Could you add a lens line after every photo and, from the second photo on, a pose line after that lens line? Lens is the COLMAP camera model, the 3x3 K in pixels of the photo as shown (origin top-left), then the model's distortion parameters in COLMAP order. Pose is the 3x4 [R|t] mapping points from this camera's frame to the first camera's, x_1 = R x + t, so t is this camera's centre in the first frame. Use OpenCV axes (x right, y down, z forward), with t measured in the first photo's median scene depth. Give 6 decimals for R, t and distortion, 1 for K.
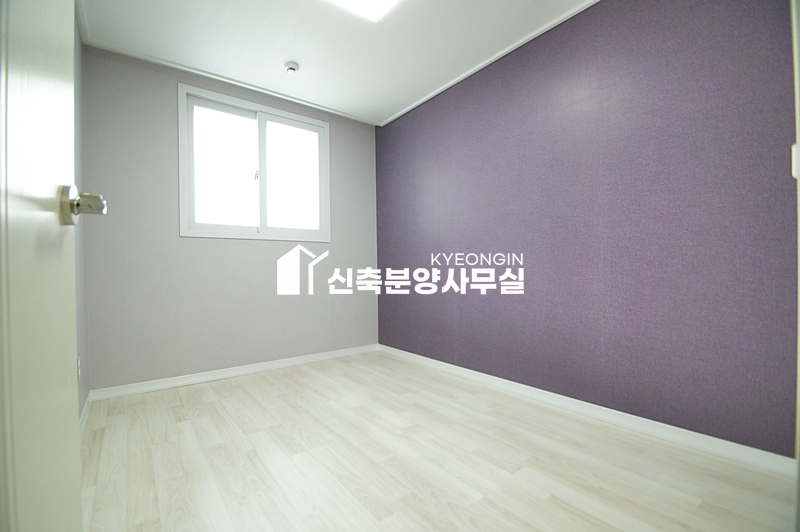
lens RADIAL K [[354.4, 0, 398.1], [0, 354.4, 264.4], [0, 0, 1]] dist [-0.013660, 0.000342]
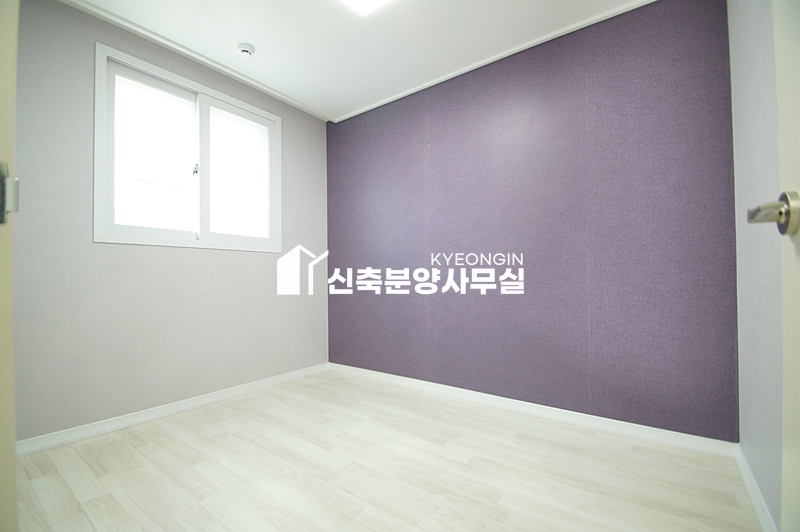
lens RADIAL K [[354.4, 0, 399.3], [0, 354.4, 267.4], [0, 0, 1]] dist [-0.013660, 0.000342]
pose [[0.965109, 0.018091, 0.261222, -0.149260], [-0.017080, 0.999835, -0.006141, -0.025499], [-0.261290, 0.001465, 0.965259, 0.075833]]
